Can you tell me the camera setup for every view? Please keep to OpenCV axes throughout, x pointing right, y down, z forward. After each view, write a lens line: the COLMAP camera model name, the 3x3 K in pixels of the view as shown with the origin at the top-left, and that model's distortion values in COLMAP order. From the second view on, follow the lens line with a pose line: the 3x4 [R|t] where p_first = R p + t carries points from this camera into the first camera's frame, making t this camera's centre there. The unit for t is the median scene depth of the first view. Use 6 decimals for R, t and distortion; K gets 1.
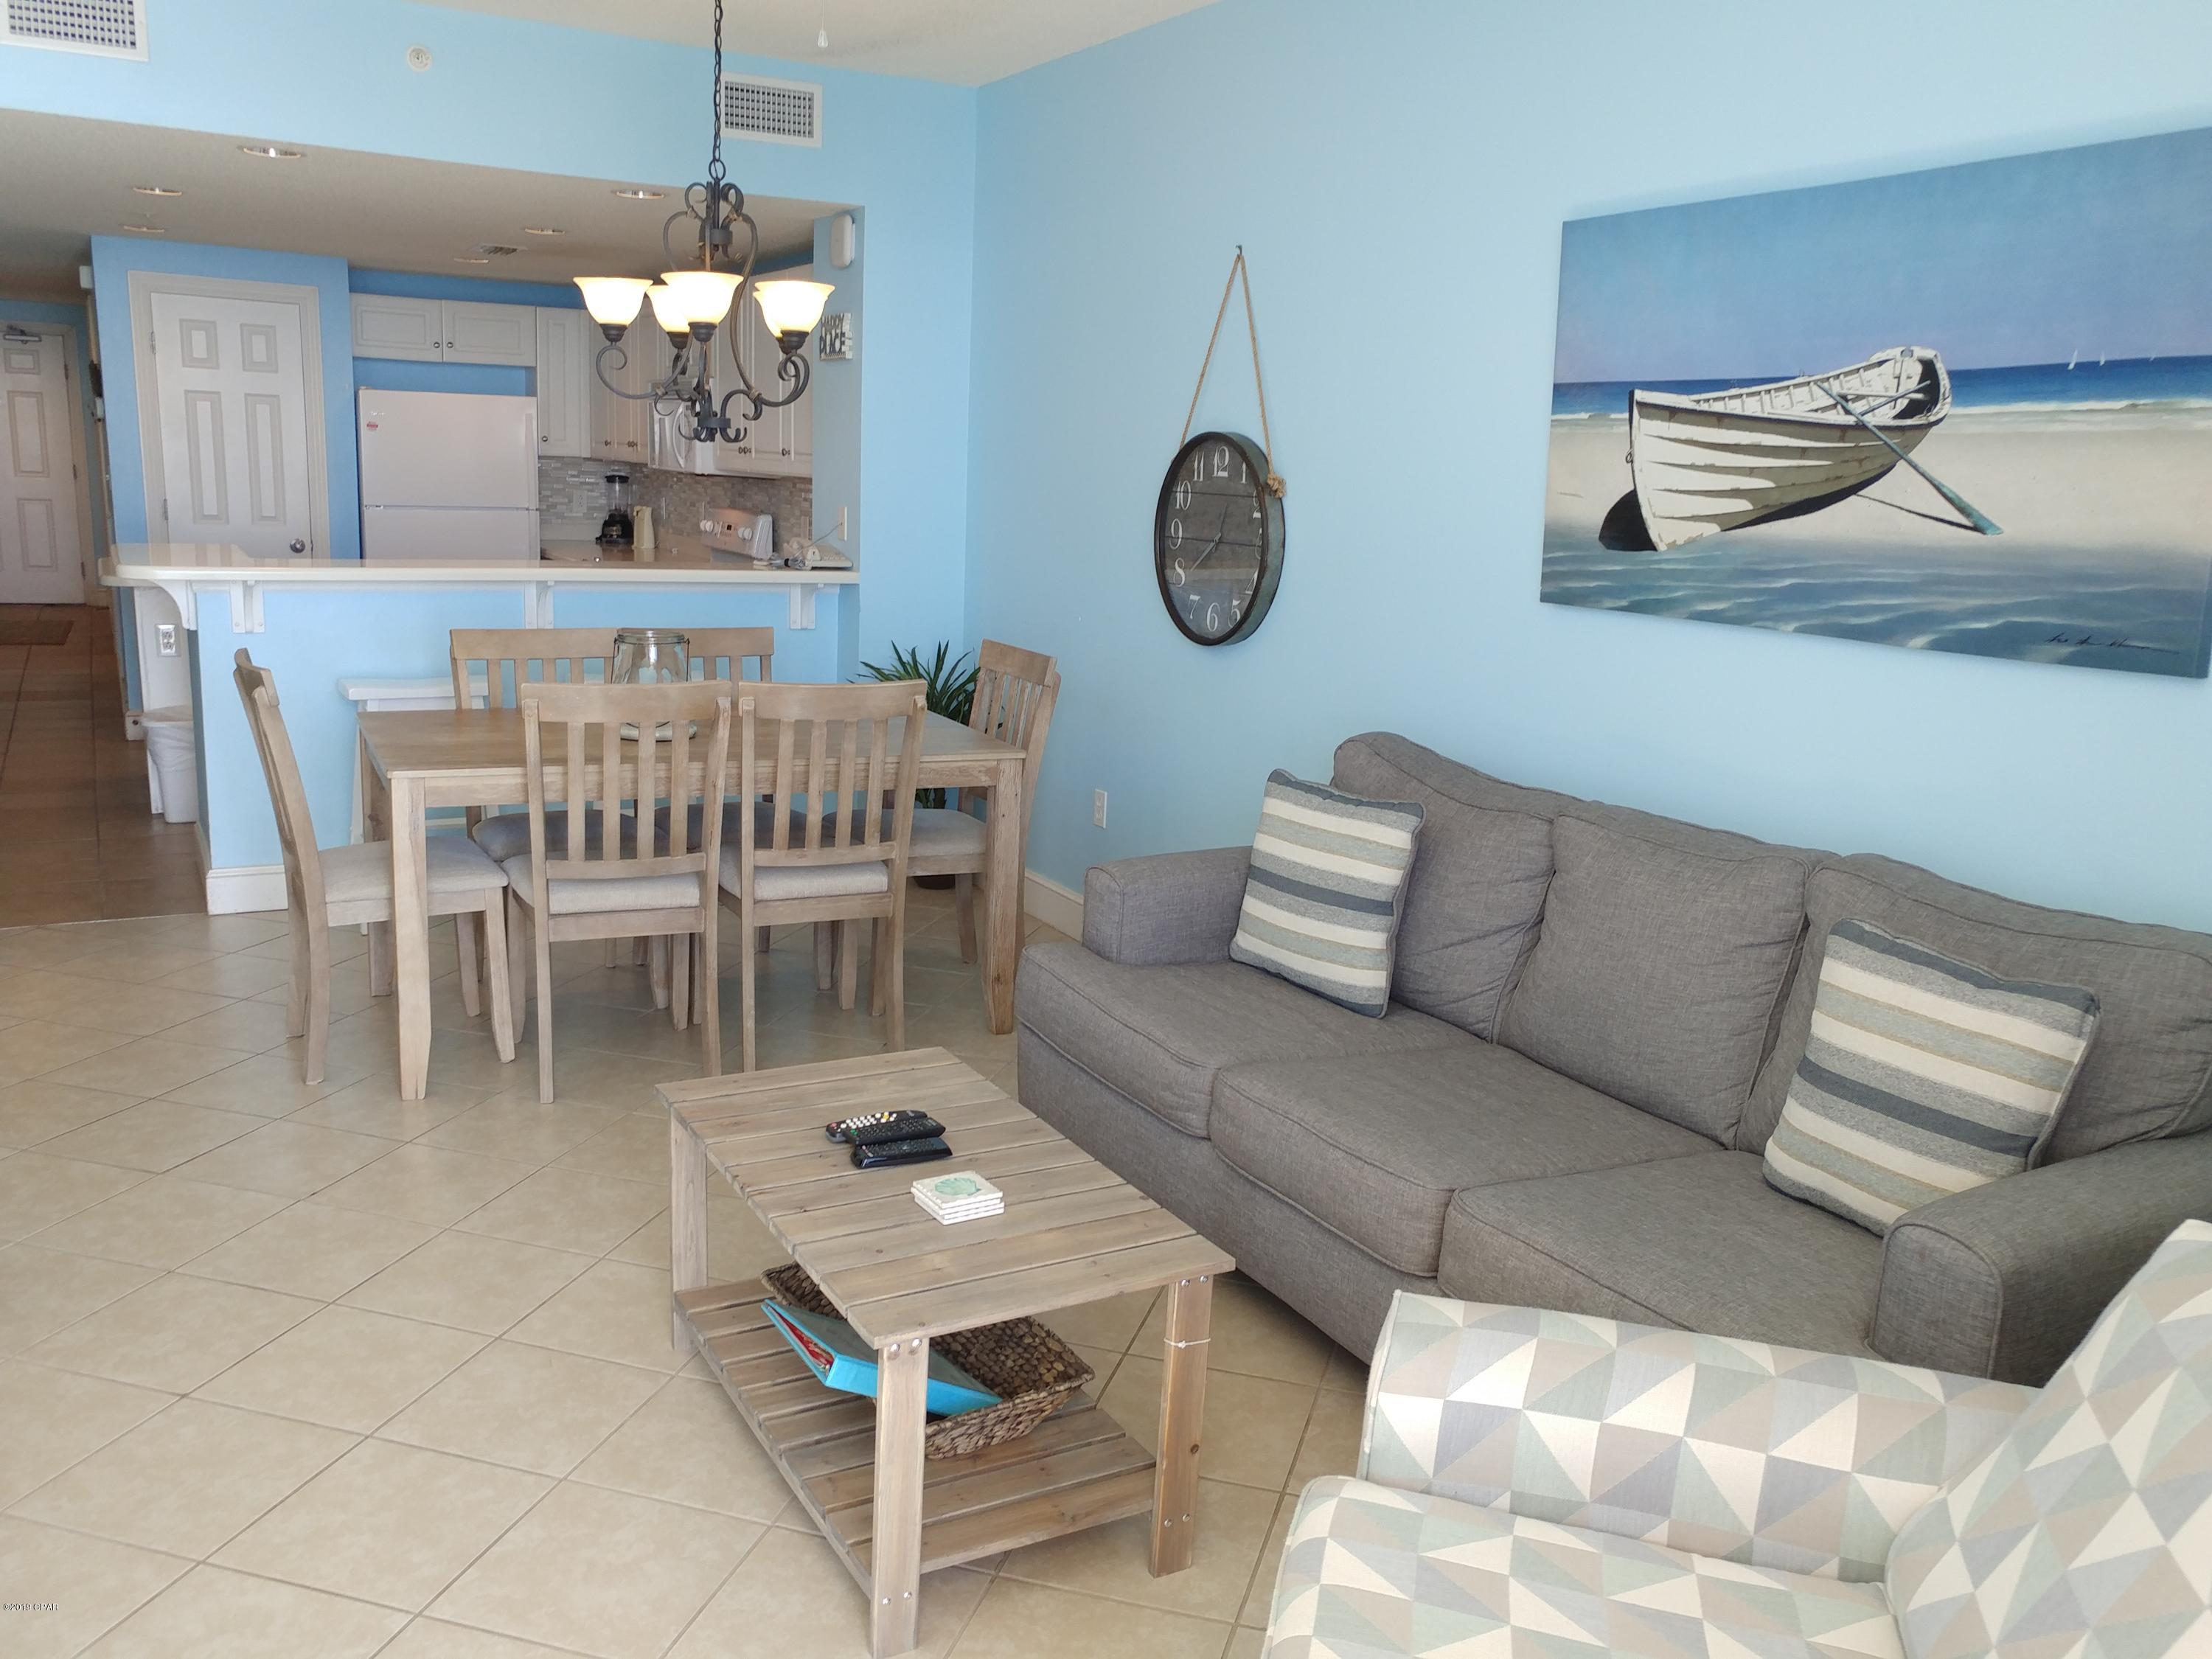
lens RADIAL K [[1799.2, 0, 1118.7], [0, 1799.2, 819.7], [0, 0, 1]] dist [-0.037100, 0.038398]
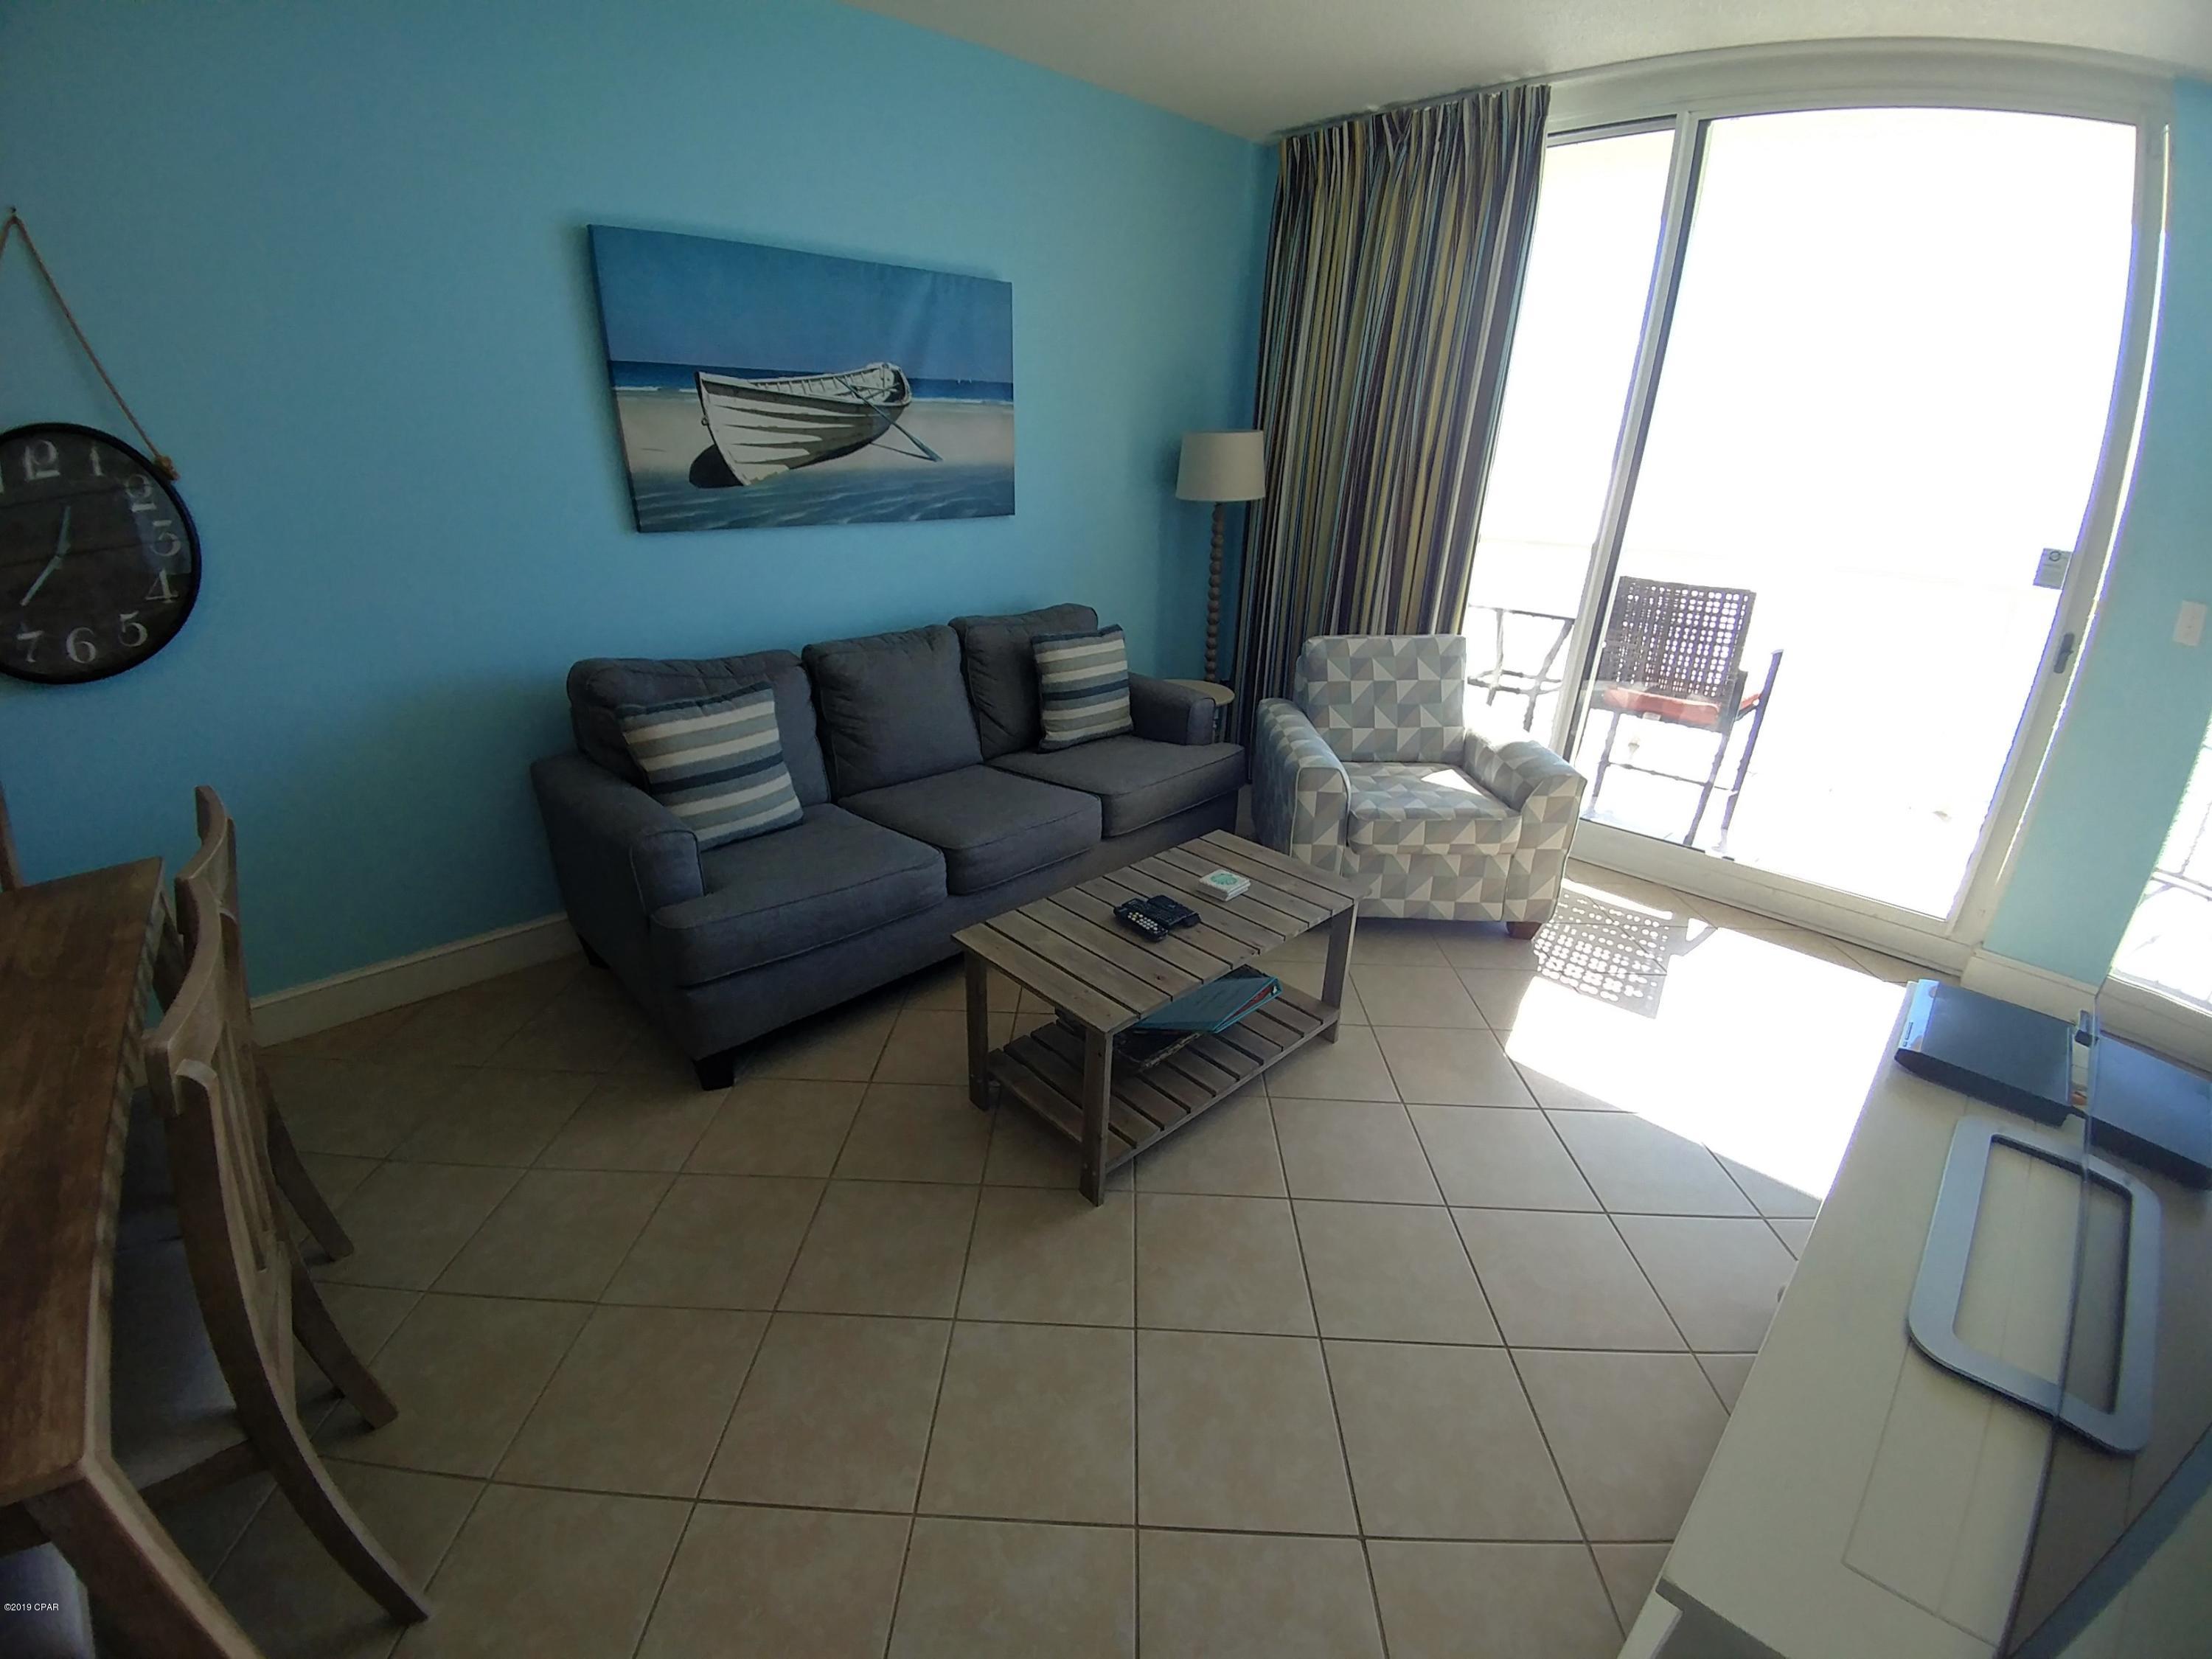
lens RADIAL K [[948.1, 0, 1080.7], [0, 948.1, 835.2], [0, 0, 1]] dist [-0.000901, -0.010832]
pose [[-0.235268, -0.407802, 0.882239, -0.682753], [0.169233, 0.876665, 0.450355, -0.222970], [-0.957084, 0.255258, -0.137238, 0.986676]]
